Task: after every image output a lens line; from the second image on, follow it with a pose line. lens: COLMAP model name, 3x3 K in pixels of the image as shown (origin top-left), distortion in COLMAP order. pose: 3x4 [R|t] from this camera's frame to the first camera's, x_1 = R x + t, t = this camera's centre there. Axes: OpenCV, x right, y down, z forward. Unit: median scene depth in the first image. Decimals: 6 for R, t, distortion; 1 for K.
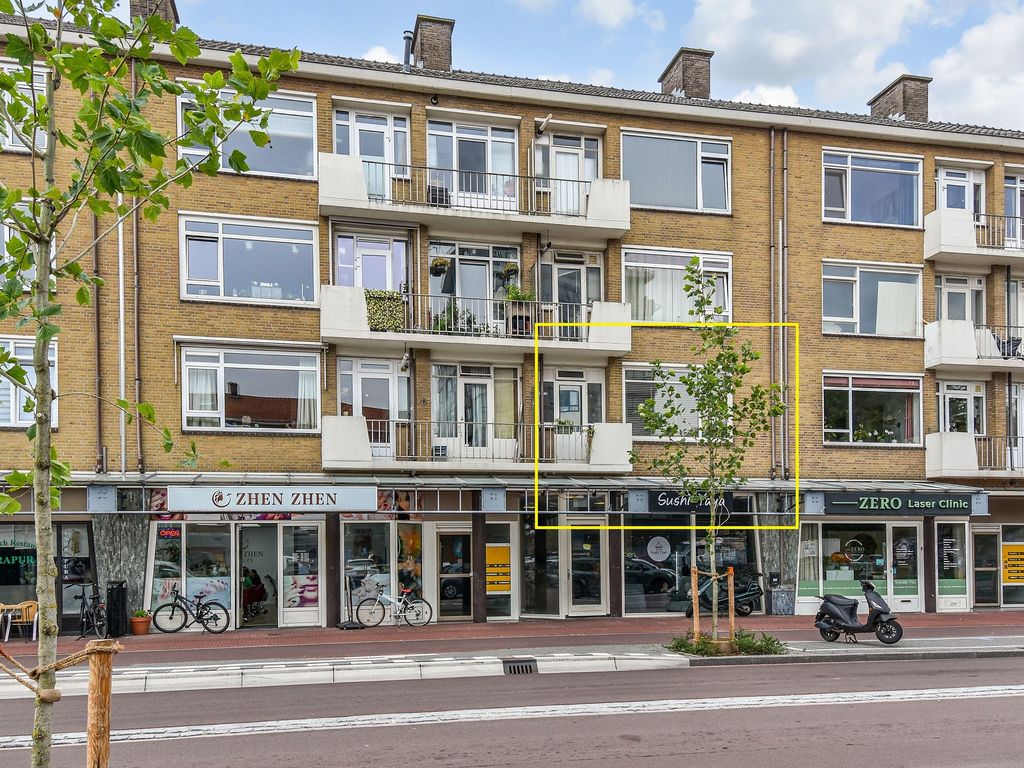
lens RADIAL K [[809.3, 0, 511.6], [0, 809.3, 405.5], [0, 0, 1]] dist [0.096529, 0.000460]
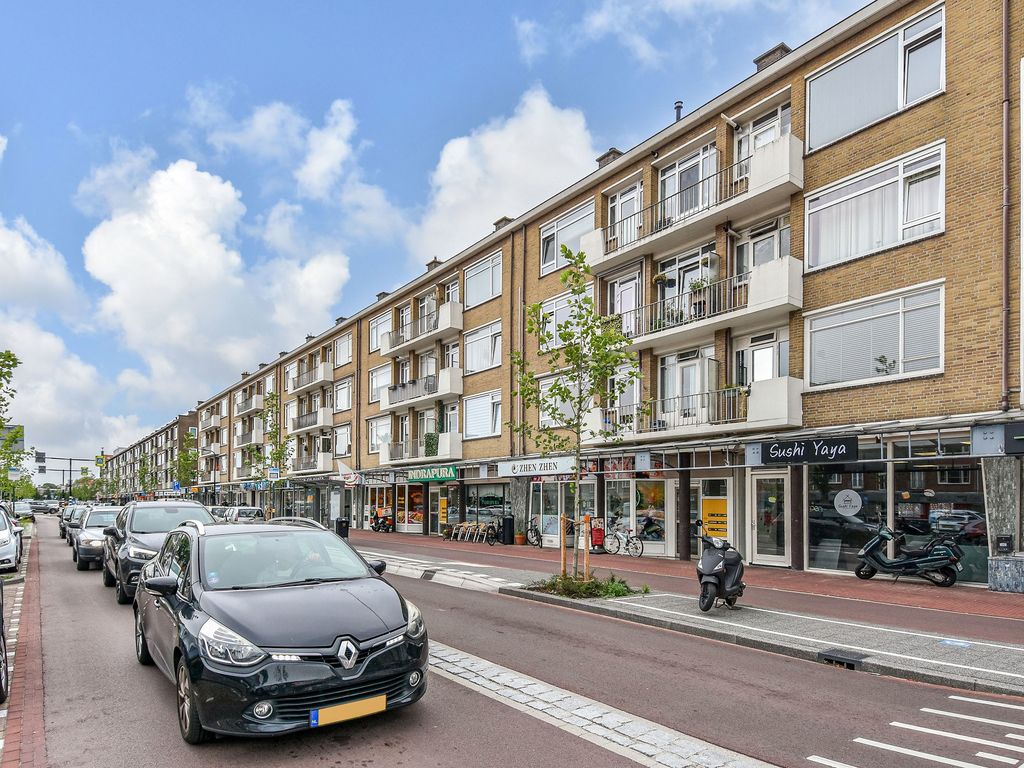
lens RADIAL K [[601.5, 0, 514.4], [0, 601.5, 379.7], [0, 0, 1]] dist [0.008047, -0.002445]
pose [[0.415105, -0.167089, -0.894298, 0.678117], [0.155286, 0.981578, -0.111317, 0.057246], [0.896423, -0.092663, 0.433405, 0.382487]]
